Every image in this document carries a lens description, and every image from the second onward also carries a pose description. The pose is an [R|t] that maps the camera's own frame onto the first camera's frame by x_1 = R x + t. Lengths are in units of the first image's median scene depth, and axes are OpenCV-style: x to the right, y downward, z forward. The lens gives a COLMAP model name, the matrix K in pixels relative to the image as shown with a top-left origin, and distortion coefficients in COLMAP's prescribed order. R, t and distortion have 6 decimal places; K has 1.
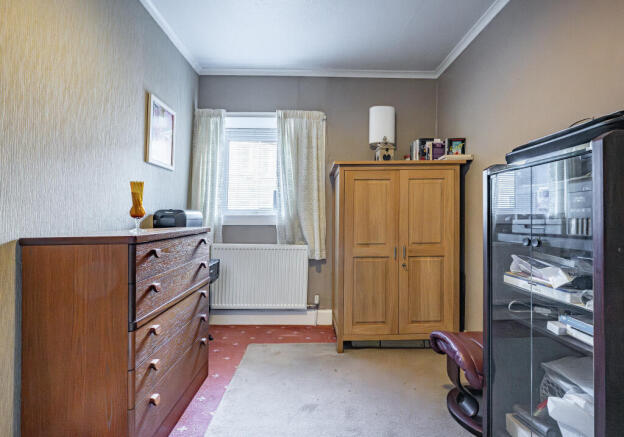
lens RADIAL K [[285.7, 0, 314.2], [0, 285.7, 218.7], [0, 0, 1]] dist [0.002924, 0.000141]
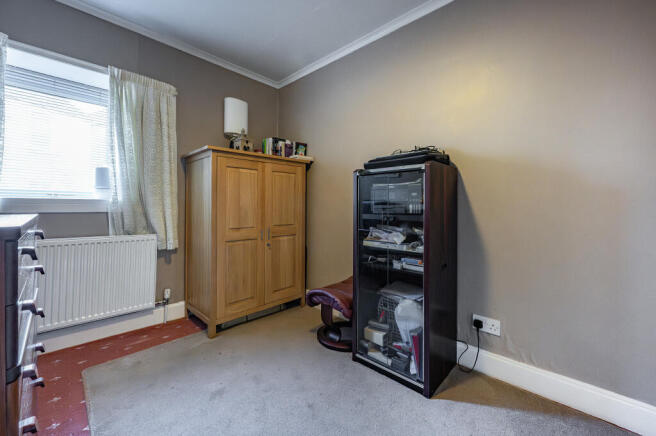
lens RADIAL K [[266.5, 0, 328.8], [0, 266.5, 210.8], [0, 0, 1]] dist [-0.000745, 0.000417]
pose [[0.709772, -0.007356, 0.704393, -0.263748], [-0.004839, 0.999871, 0.015317, 0.006376], [-0.704415, -0.014280, 0.709644, 0.054654]]
